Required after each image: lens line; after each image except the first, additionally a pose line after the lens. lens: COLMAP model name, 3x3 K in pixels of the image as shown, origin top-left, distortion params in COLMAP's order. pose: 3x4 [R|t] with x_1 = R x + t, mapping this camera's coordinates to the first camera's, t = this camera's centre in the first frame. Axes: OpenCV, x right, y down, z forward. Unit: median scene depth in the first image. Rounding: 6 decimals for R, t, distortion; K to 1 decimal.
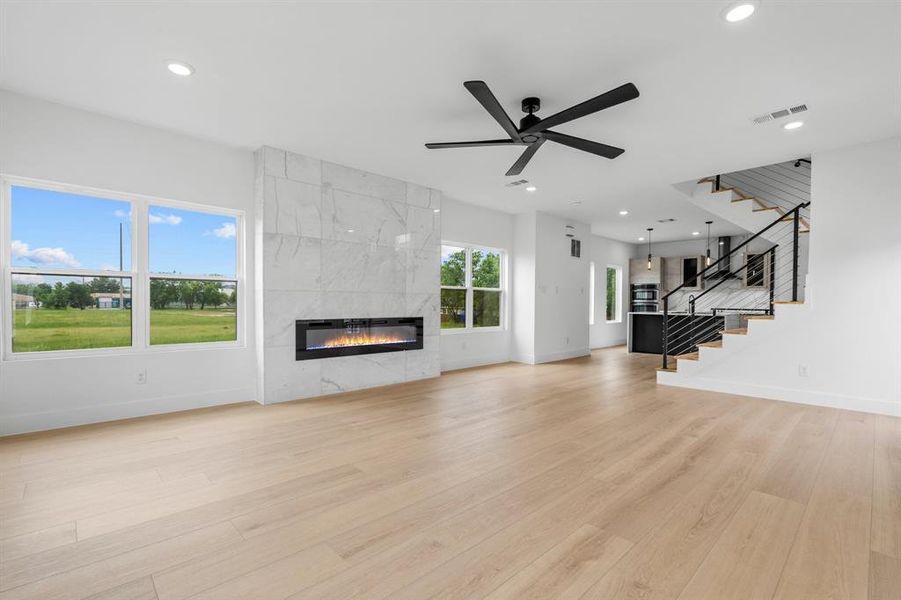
lens RADIAL K [[398.0, 0, 452.0], [0, 398.0, 300.3], [0, 0, 1]] dist [-0.003453, 0.000415]
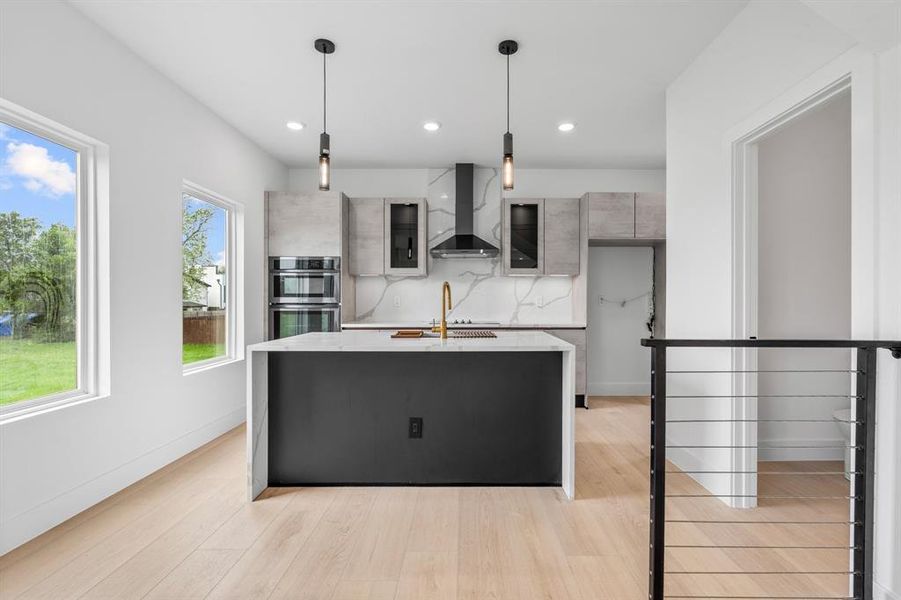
lens RADIAL K [[432.3, 0, 467.7], [0, 432.3, 304.8], [0, 0, 1]] dist [-0.003006, 0.000099]
pose [[0.674132, -0.012142, 0.738511, 0.396076], [-0.000074, 0.999864, 0.016507, -0.000859], [-0.738611, -0.011183, 0.674040, 0.846865]]
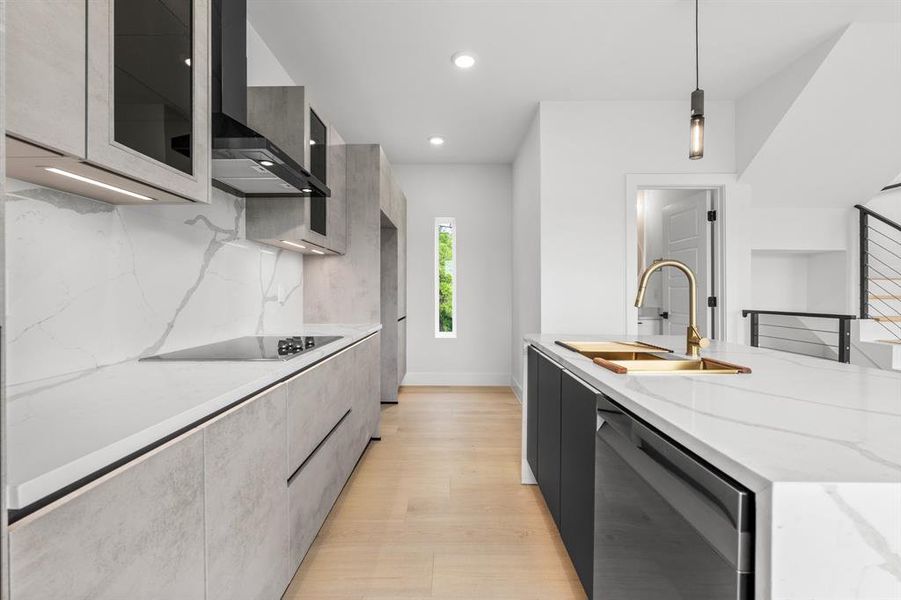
lens RADIAL K [[397.0, 0, 451.9], [0, 397.0, 292.0], [0, 0, 1]] dist [-0.002669, 0.001082]
pose [[-0.715053, -0.002674, 0.699065, 0.632779], [-0.005773, 0.999981, -0.002080, 0.003847], [-0.699046, -0.005523, -0.715055, 1.396862]]
